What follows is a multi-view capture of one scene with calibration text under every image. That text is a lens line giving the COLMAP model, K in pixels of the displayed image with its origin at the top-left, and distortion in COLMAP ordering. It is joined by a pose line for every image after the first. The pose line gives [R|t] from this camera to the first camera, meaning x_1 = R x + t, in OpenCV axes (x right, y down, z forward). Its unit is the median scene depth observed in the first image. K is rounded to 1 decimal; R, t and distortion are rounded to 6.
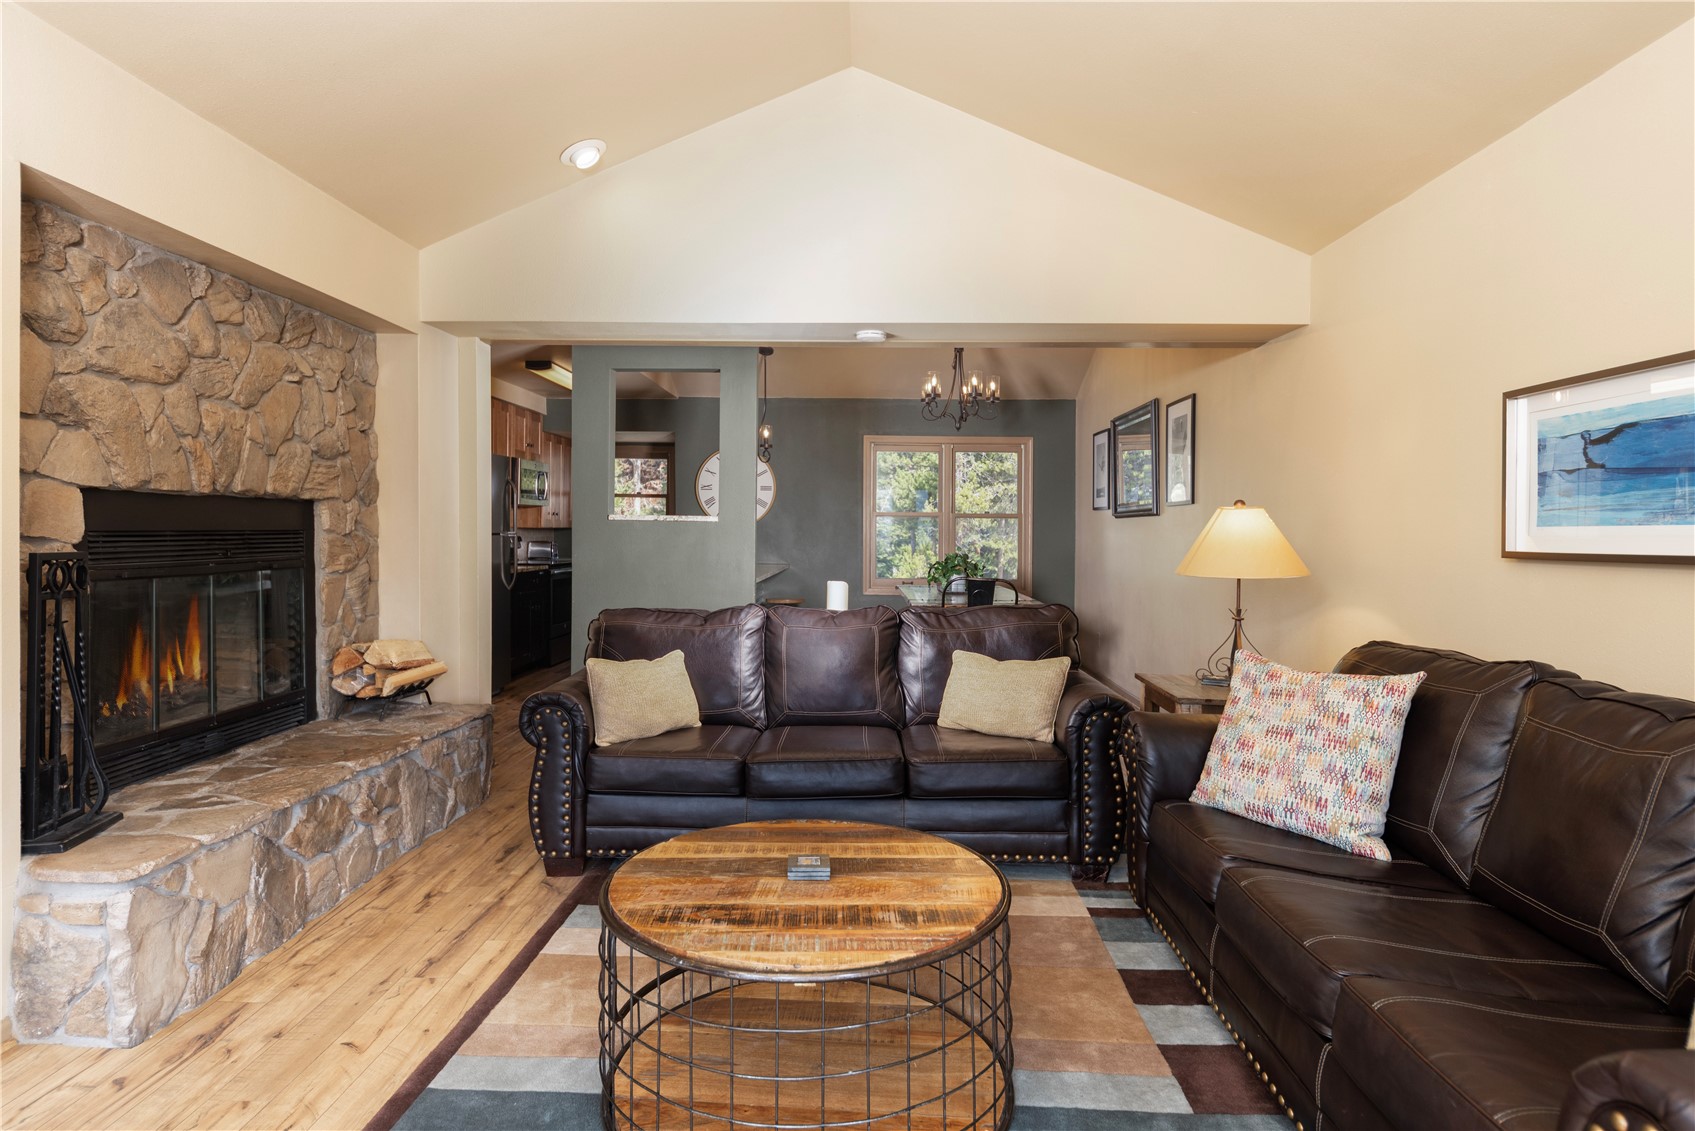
lens RADIAL K [[884.3, 0, 847.5], [0, 884.3, 565.5], [0, 0, 1]] dist [-0.001525, -0.000420]
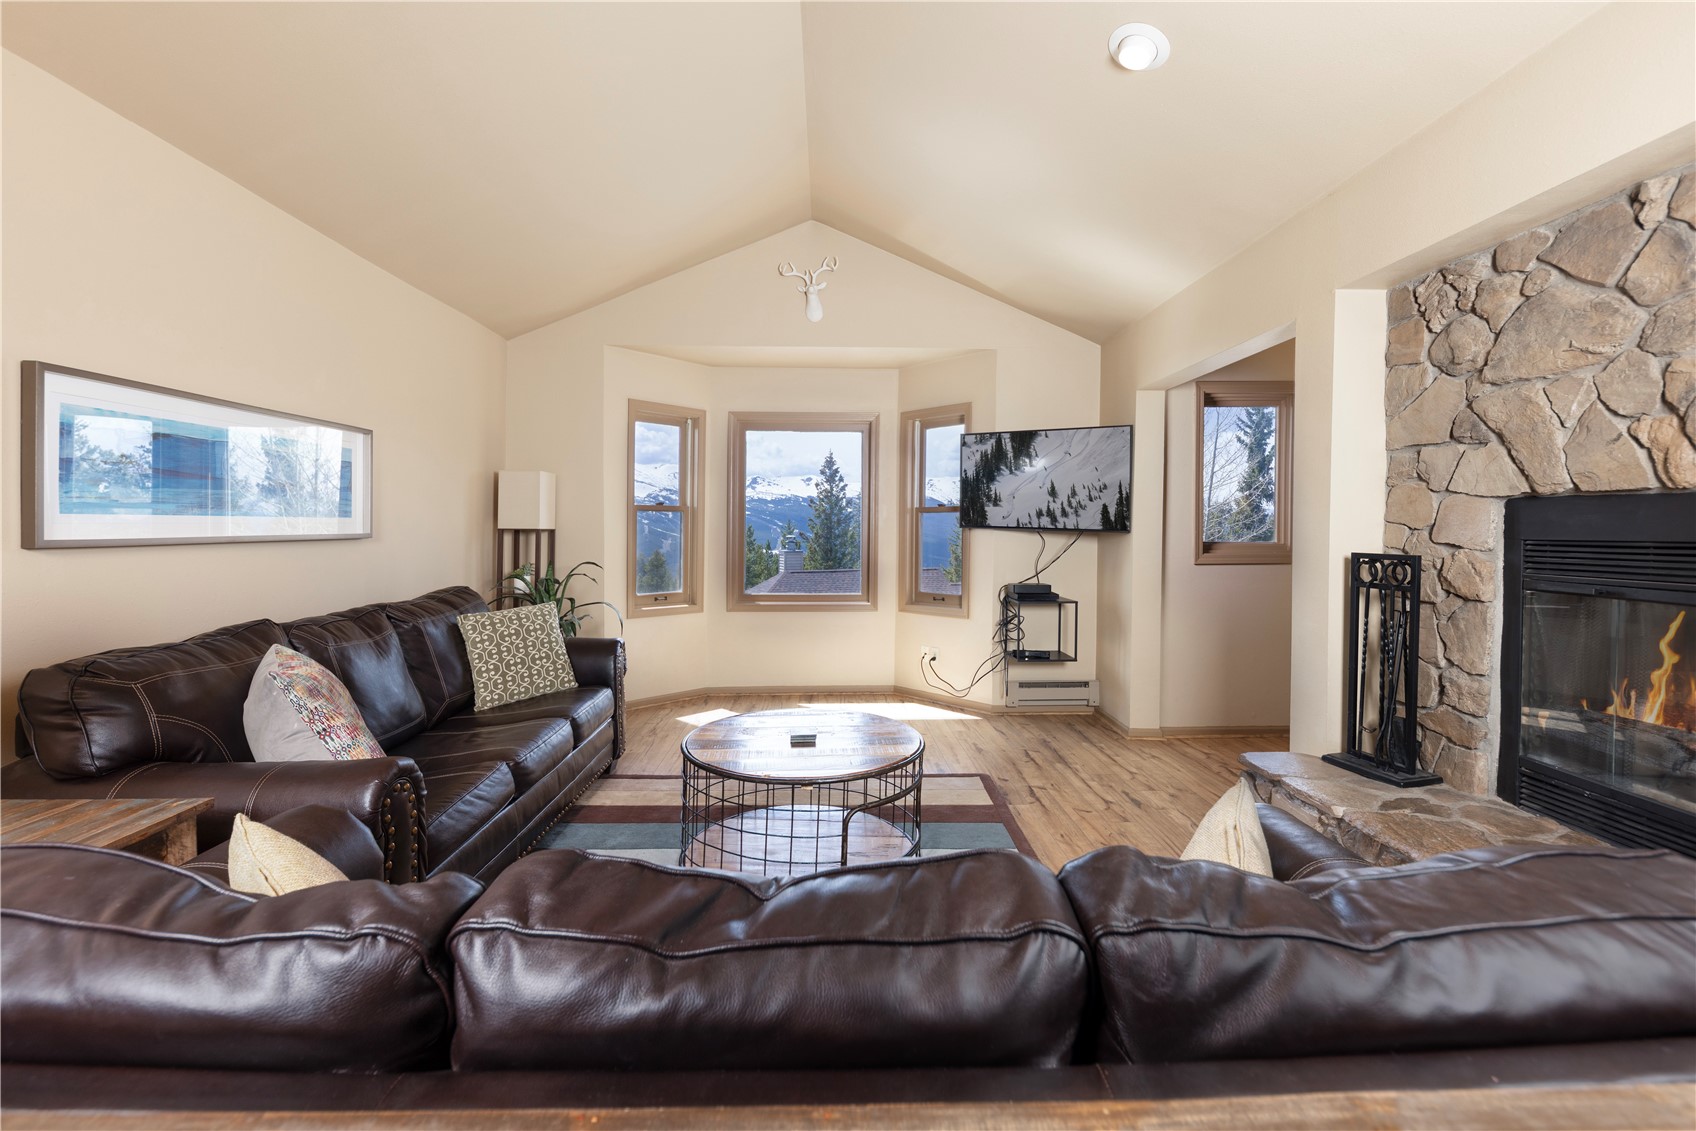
lens RADIAL K [[710.7, 0, 851.5], [0, 710.7, 531.0], [0, 0, 1]] dist [0.000385, -0.011268]
pose [[-0.997037, -0.017293, -0.074960, -0.016811], [-0.020556, 0.998864, 0.042987, -0.081094], [0.074131, 0.044400, -0.996260, 1.956316]]
